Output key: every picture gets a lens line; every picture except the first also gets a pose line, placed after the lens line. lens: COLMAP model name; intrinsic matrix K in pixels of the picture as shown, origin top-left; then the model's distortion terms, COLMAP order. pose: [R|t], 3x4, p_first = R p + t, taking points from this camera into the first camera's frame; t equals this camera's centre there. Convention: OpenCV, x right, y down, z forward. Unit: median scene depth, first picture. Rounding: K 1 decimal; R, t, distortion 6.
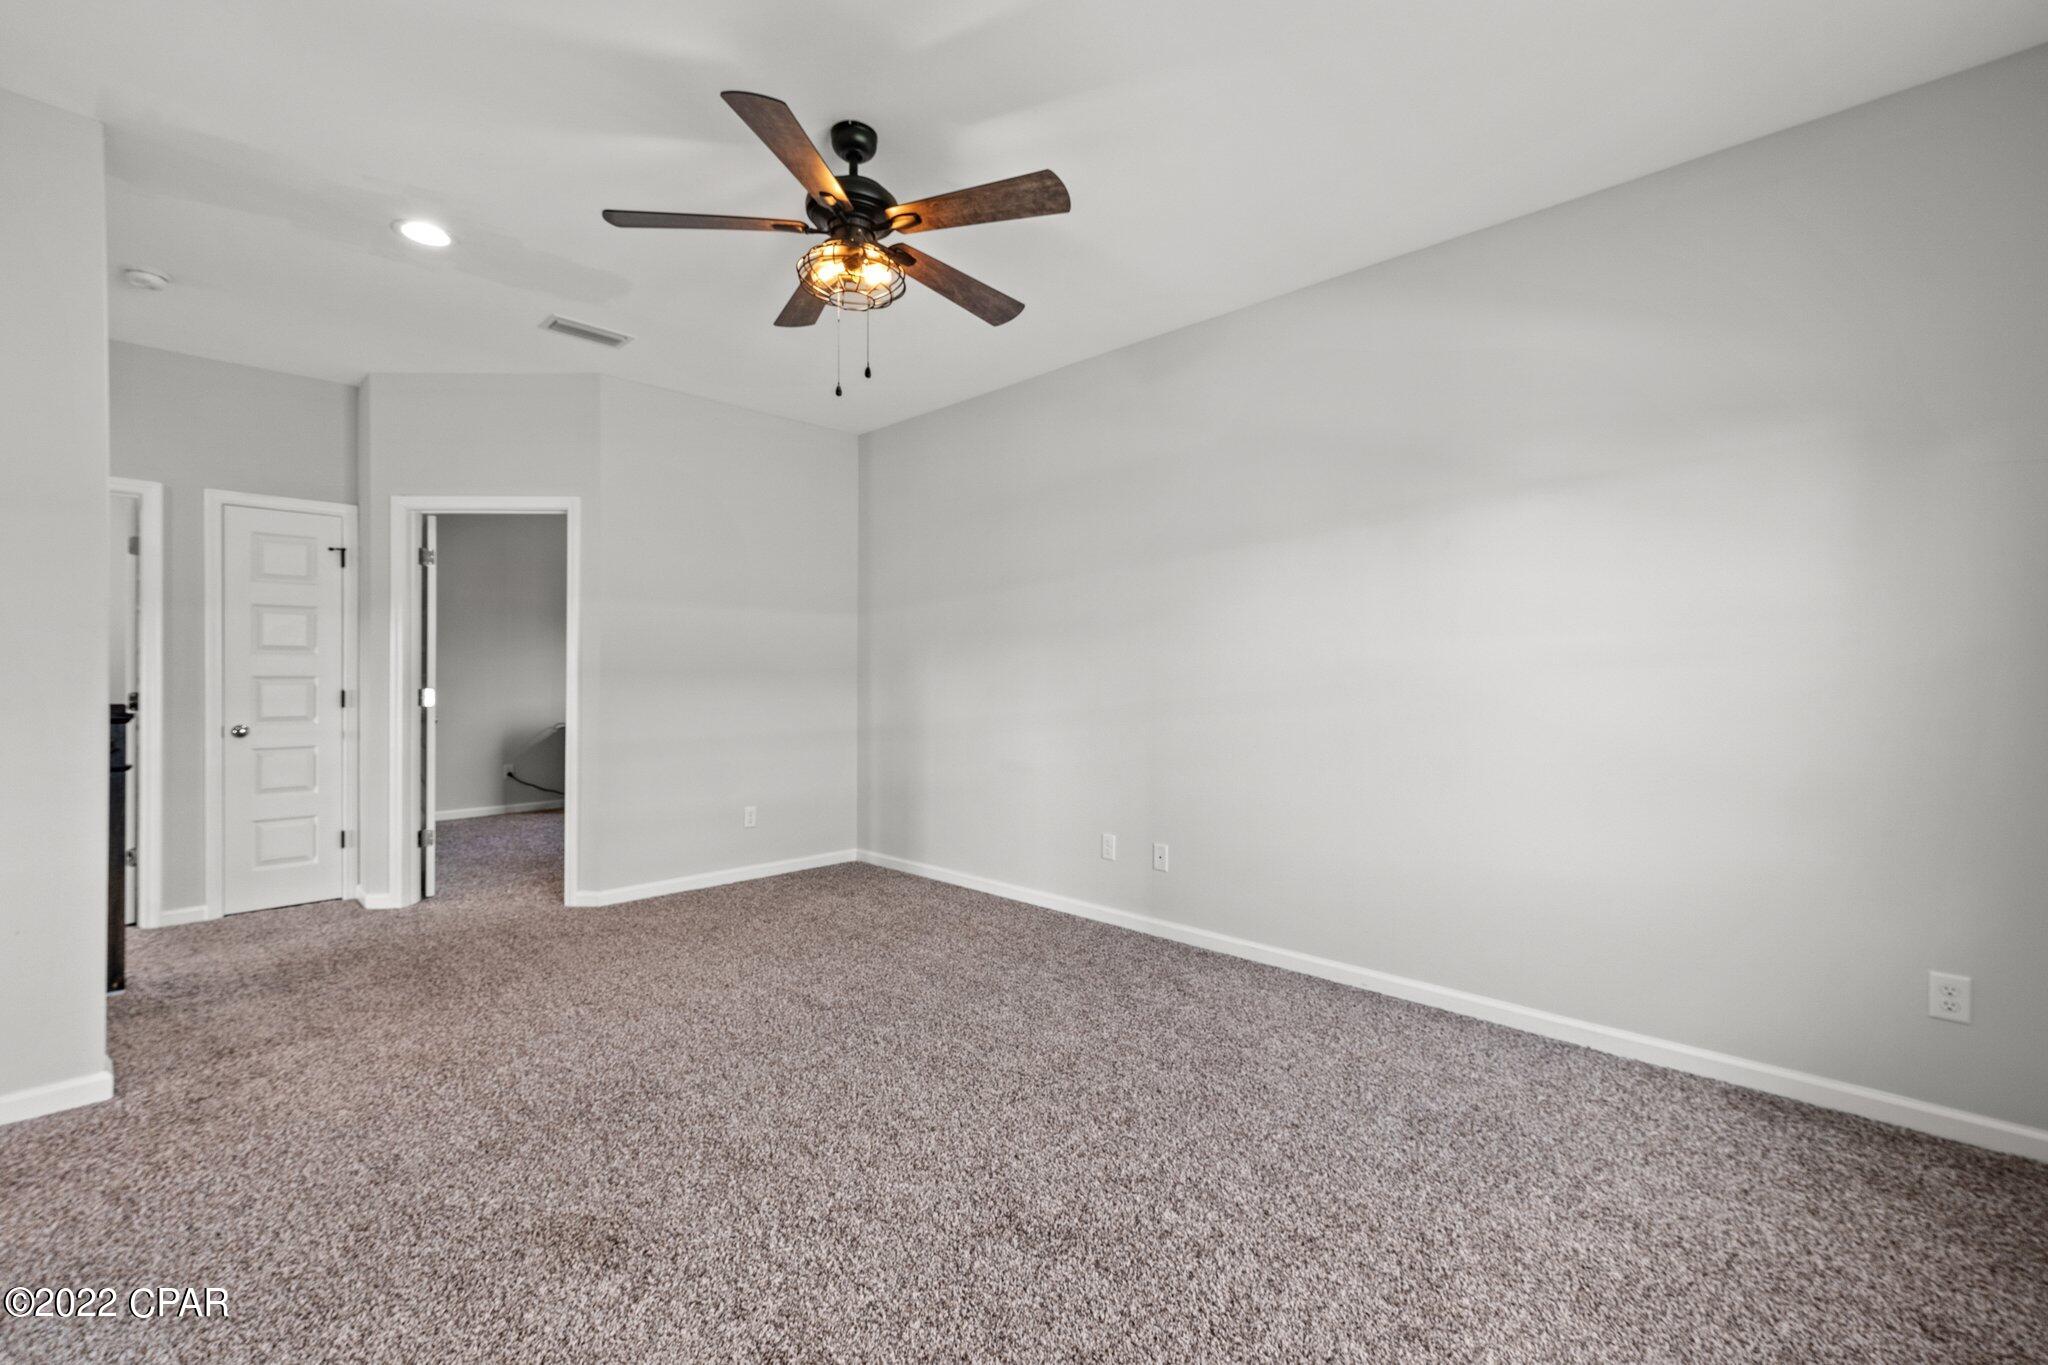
lens RADIAL K [[851.9, 0, 1024.0], [0, 851.9, 673.5], [0, 0, 1]] dist [-0.001271, -0.000017]
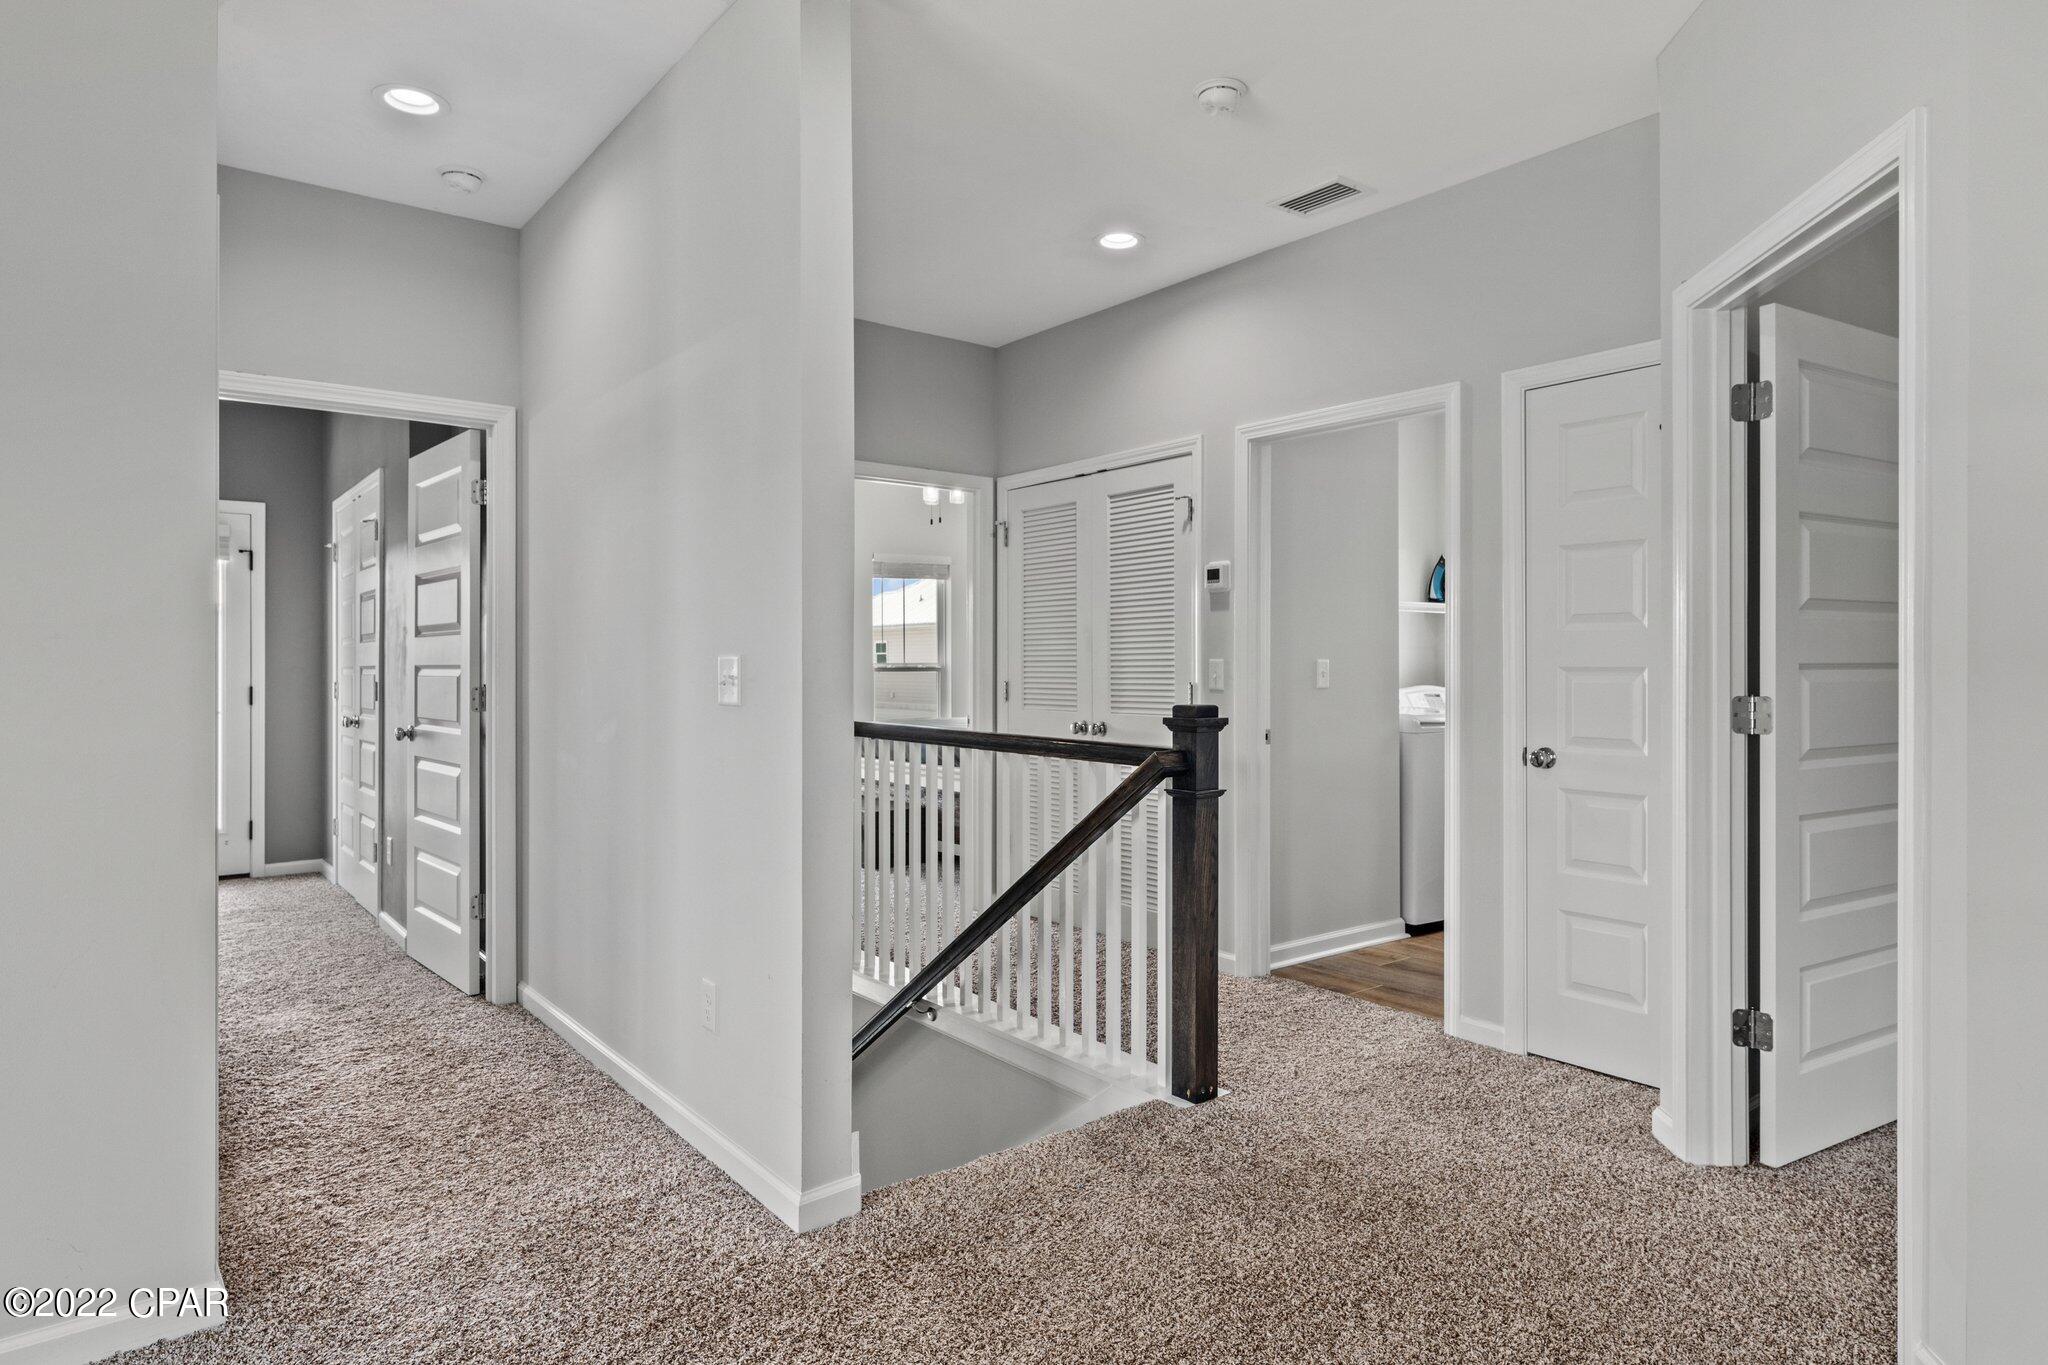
lens RADIAL K [[1178.3, 0, 1024.7], [0, 1178.3, 665.6], [0, 0, 1]] dist [-0.005541, -0.000691]
pose [[-0.116712, -0.001859, -0.993164, -0.047092], [-0.006905, 0.999976, -0.001061, 0.005381], [0.993142, 0.006734, -0.116722, 0.736091]]
